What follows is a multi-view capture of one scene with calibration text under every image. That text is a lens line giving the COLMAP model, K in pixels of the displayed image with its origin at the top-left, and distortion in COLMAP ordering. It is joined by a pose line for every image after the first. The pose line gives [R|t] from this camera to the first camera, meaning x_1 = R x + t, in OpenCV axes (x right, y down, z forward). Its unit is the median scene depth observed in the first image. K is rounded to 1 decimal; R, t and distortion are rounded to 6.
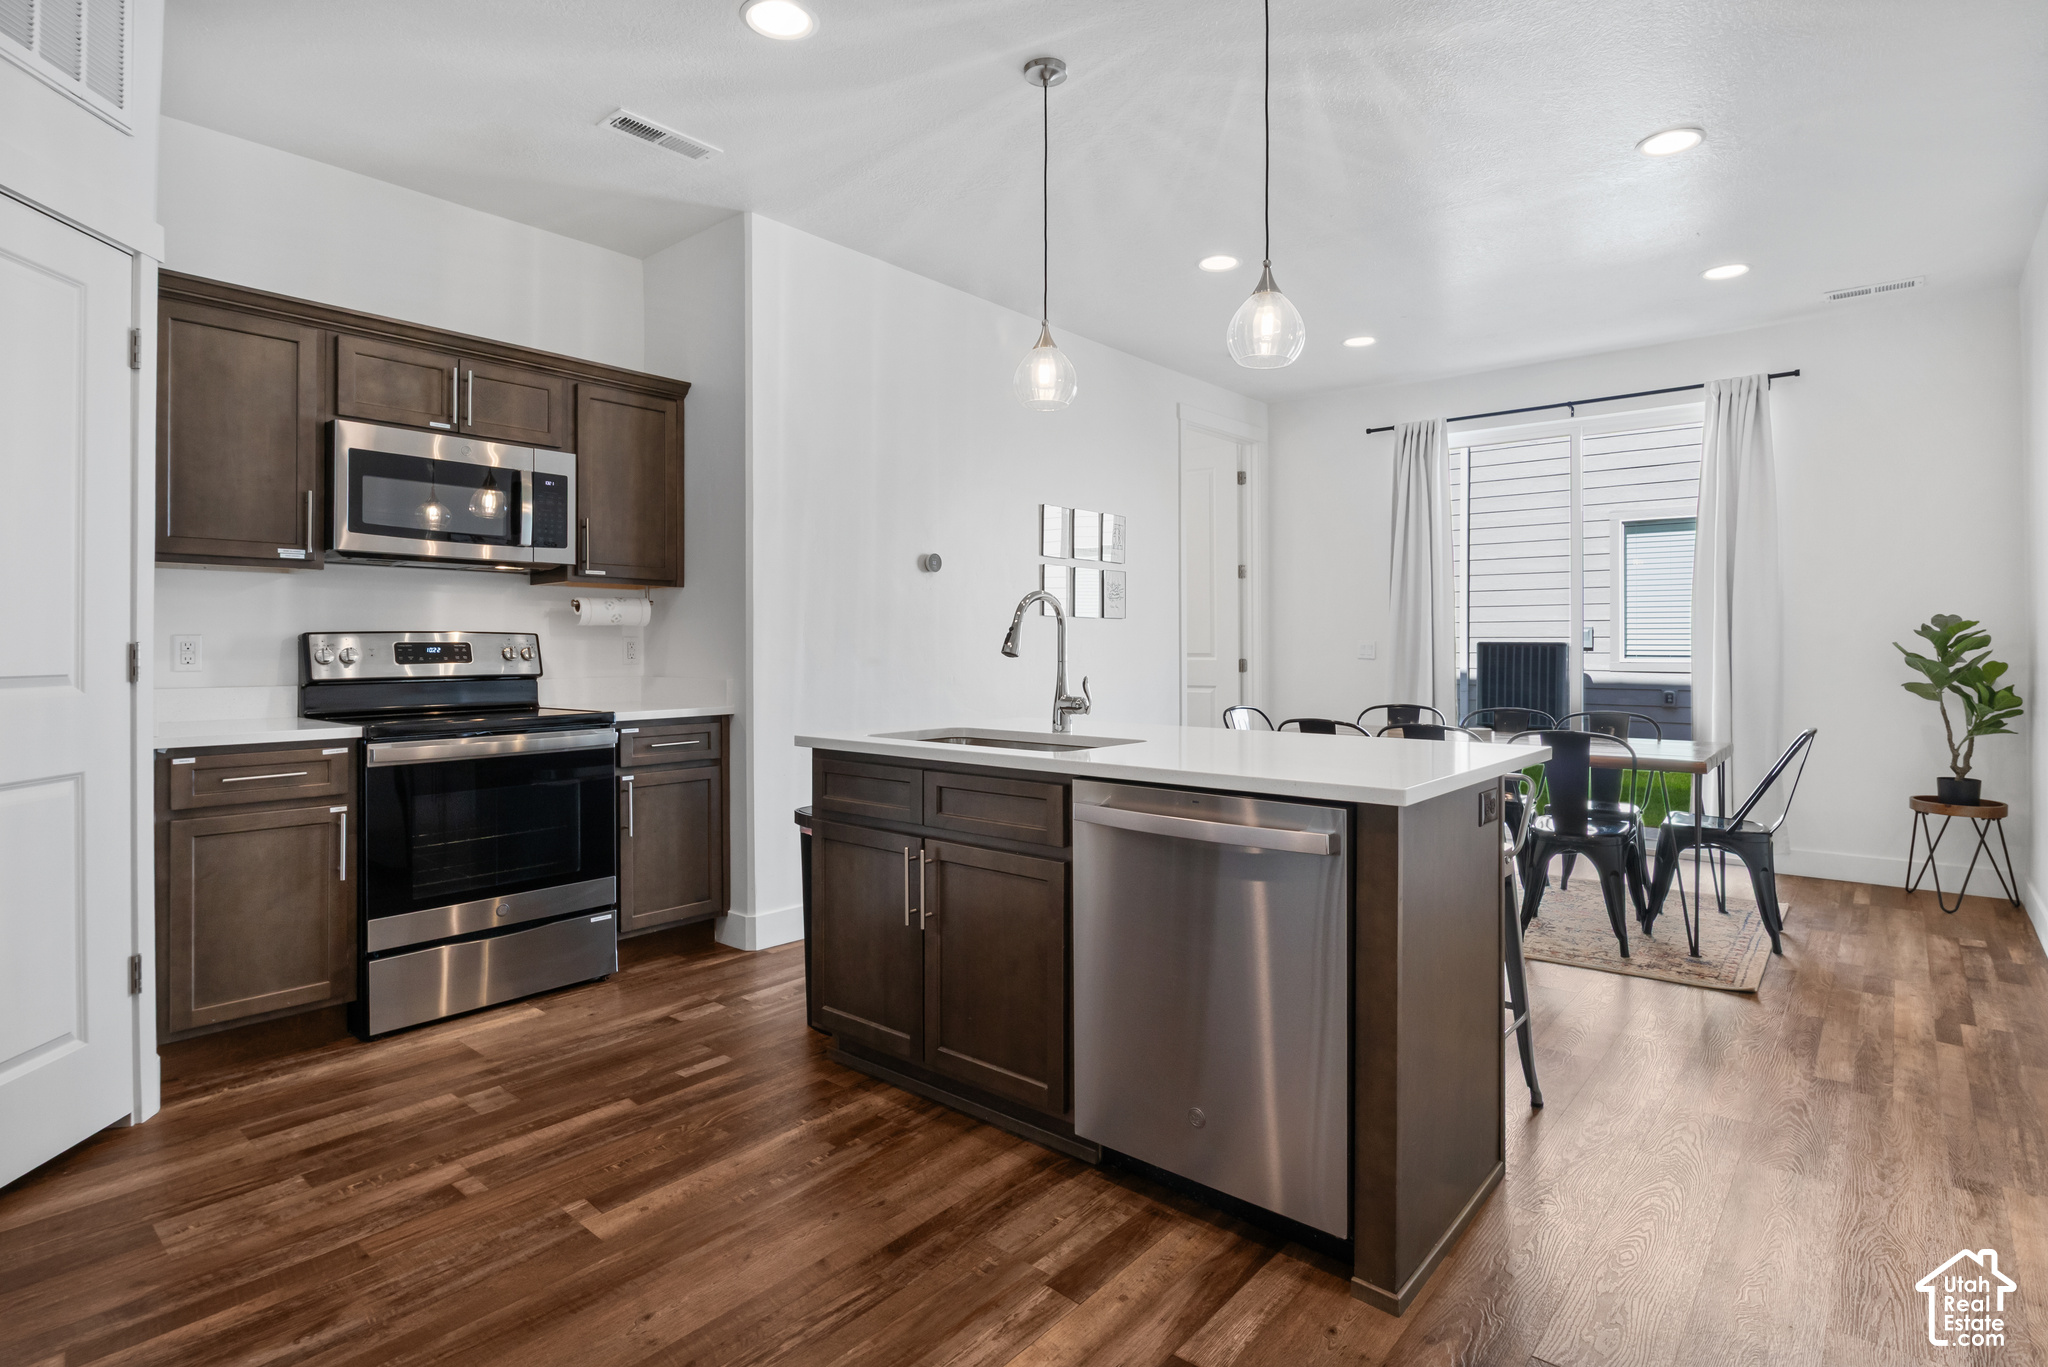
lens RADIAL K [[1031.9, 0, 1017.1], [0, 1031.9, 643.8], [0, 0, 1]] dist [0.001153, -0.008795]
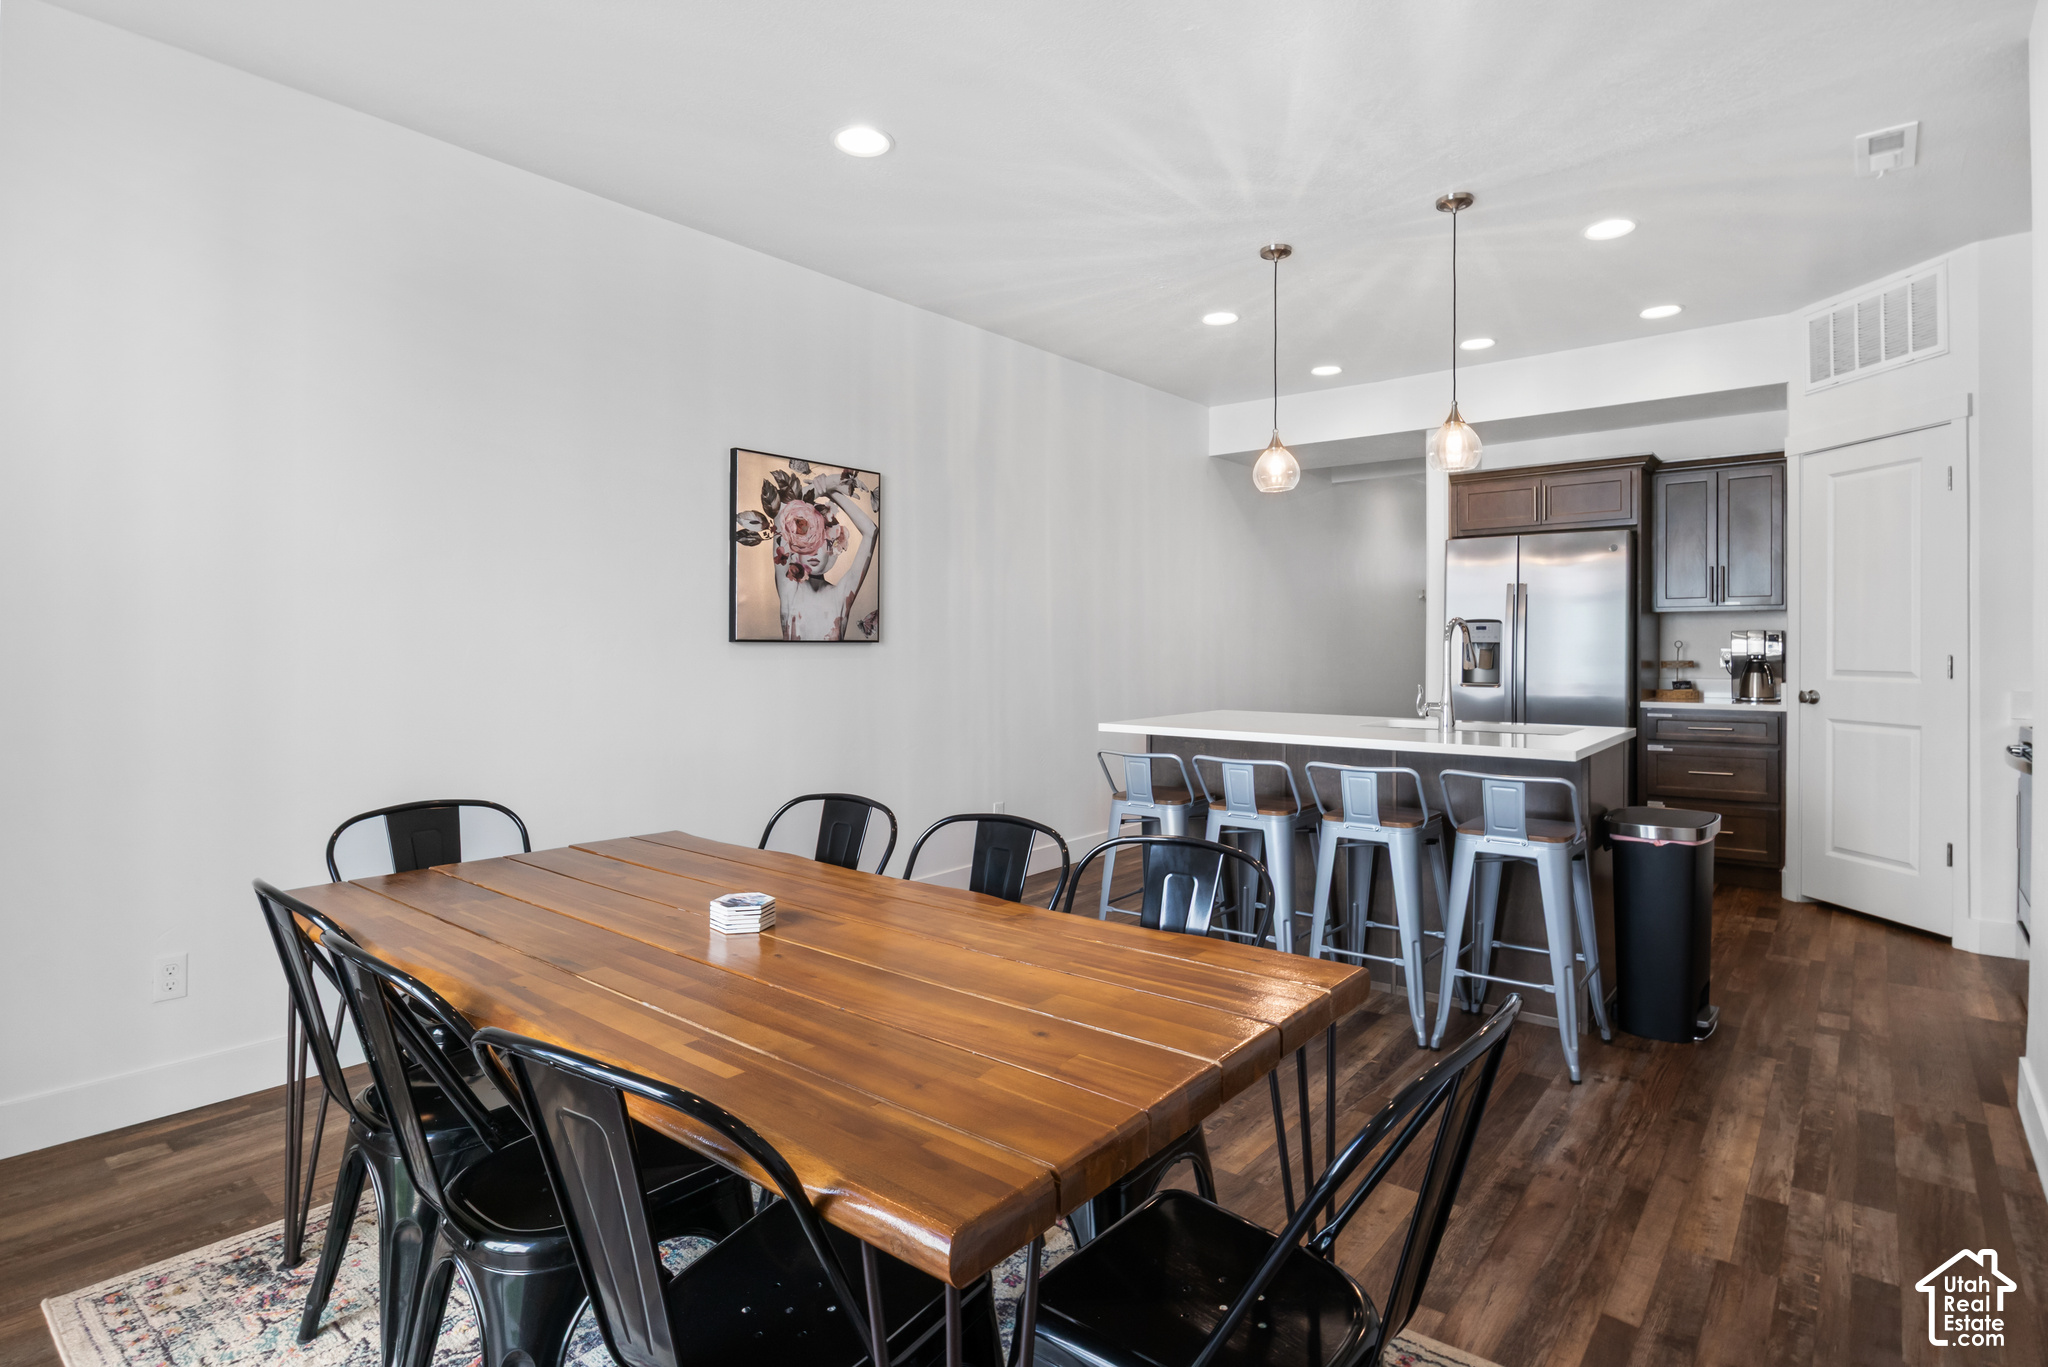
lens RADIAL K [[1031.9, 0, 1017.1], [0, 1031.9, 643.8], [0, 0, 1]] dist [0.001153, -0.008795]
pose [[-0.999895, 0.002105, -0.014365, 0.575047], [0.002188, 0.999981, -0.005765, -0.011681], [0.014352, -0.005795, -0.999880, 2.243845]]
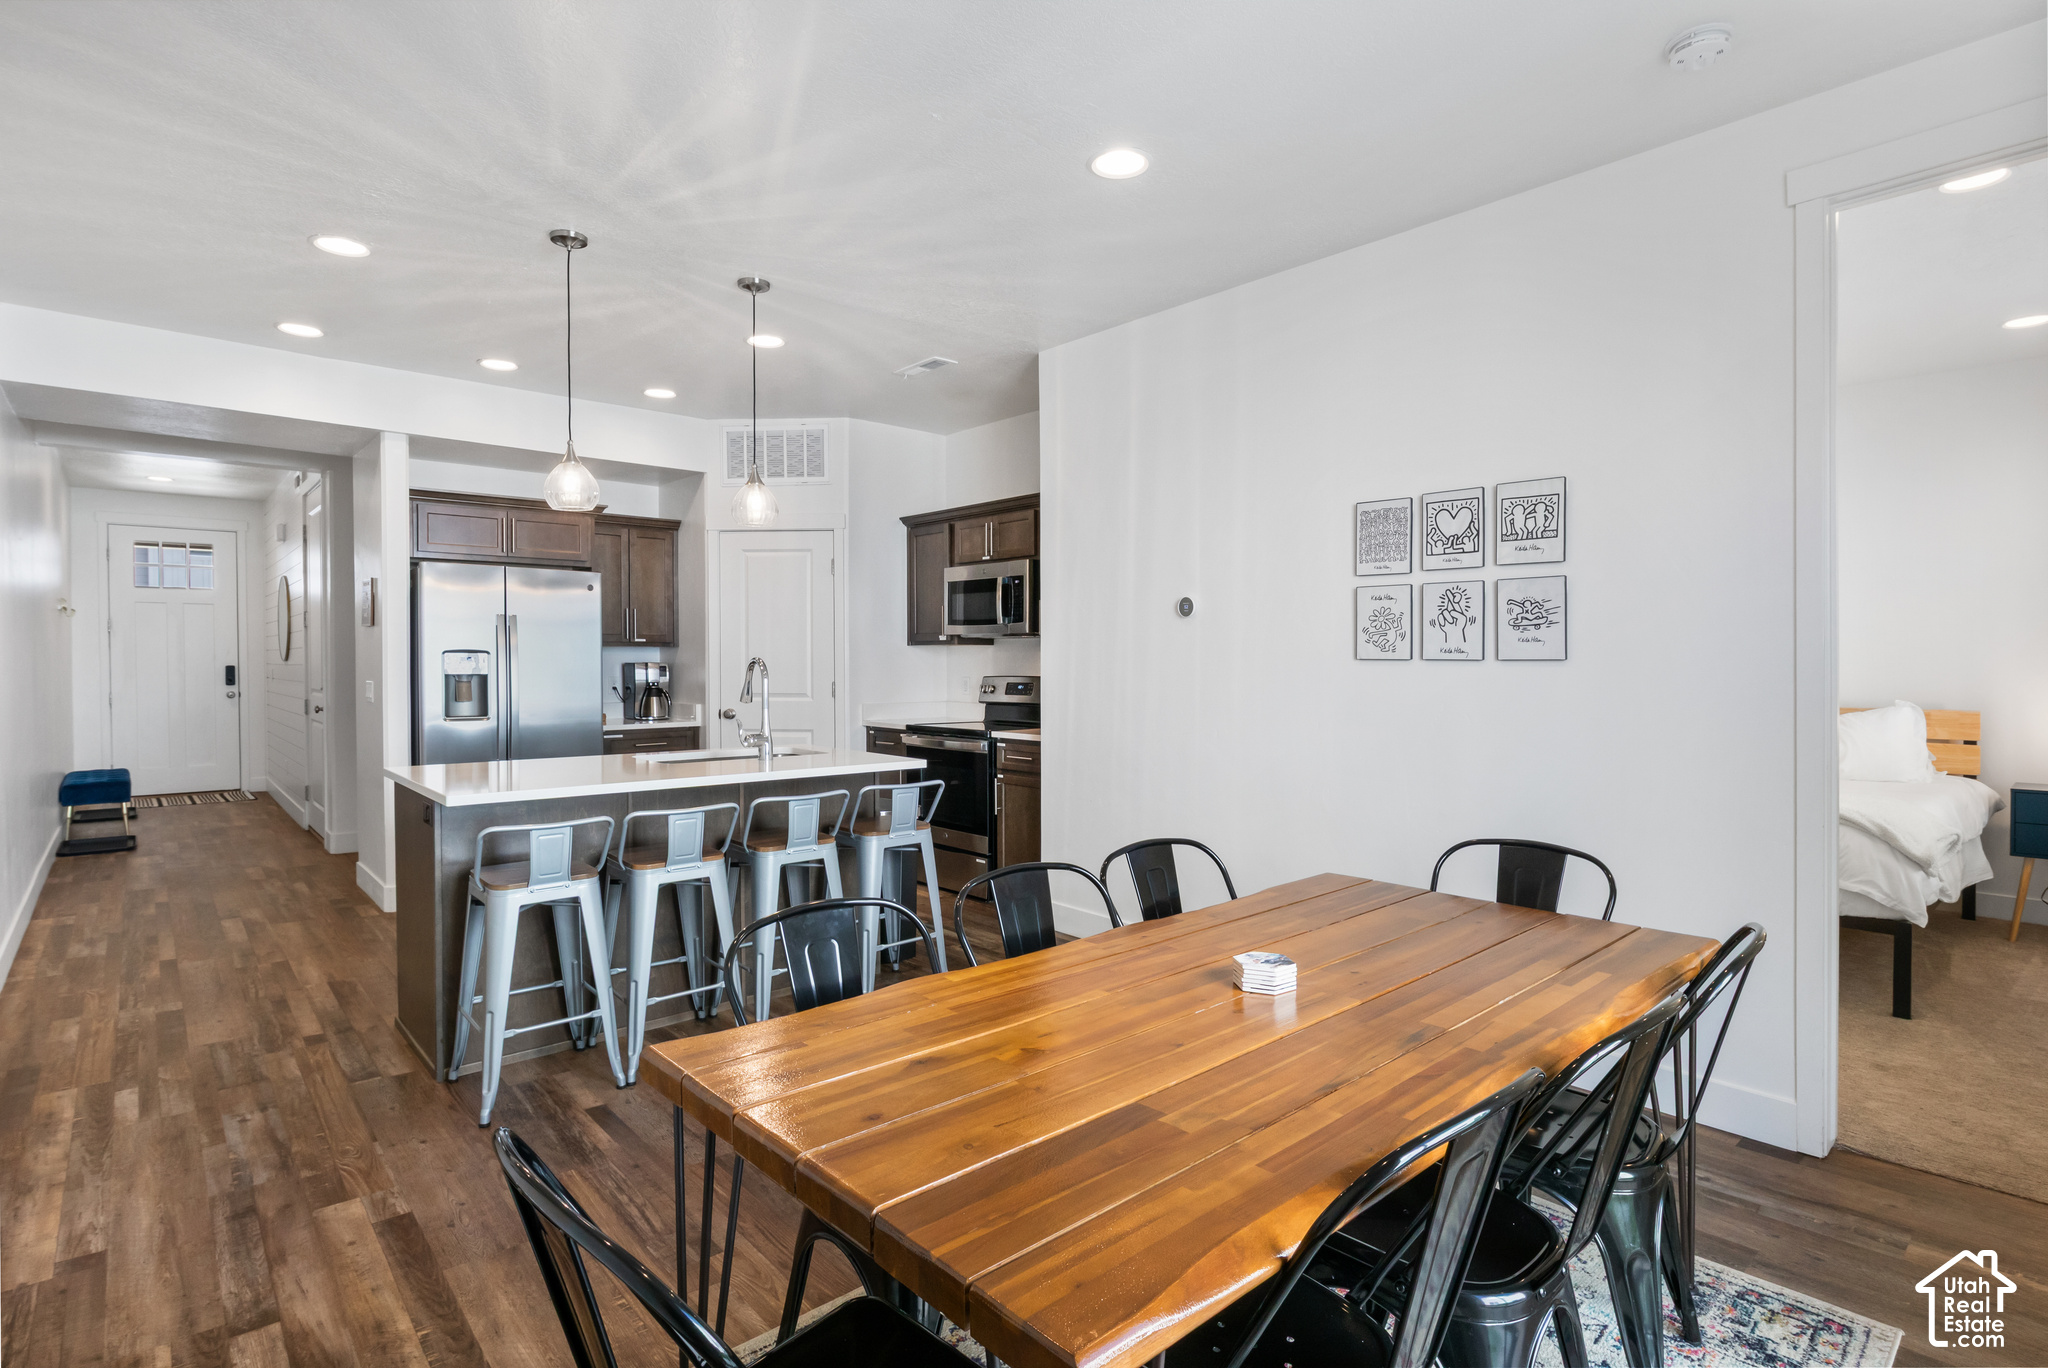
lens RADIAL K [[1025.6, 0, 1031.9], [0, 1025.6, 673.0], [0, 0, 1]] dist [-0.002827, -0.000761]
pose [[-0.131138, 0.012672, -0.991283, 1.359247], [0.001332, 0.999920, 0.012607, -0.047358], [0.991363, 0.000333, -0.131144, 1.552836]]
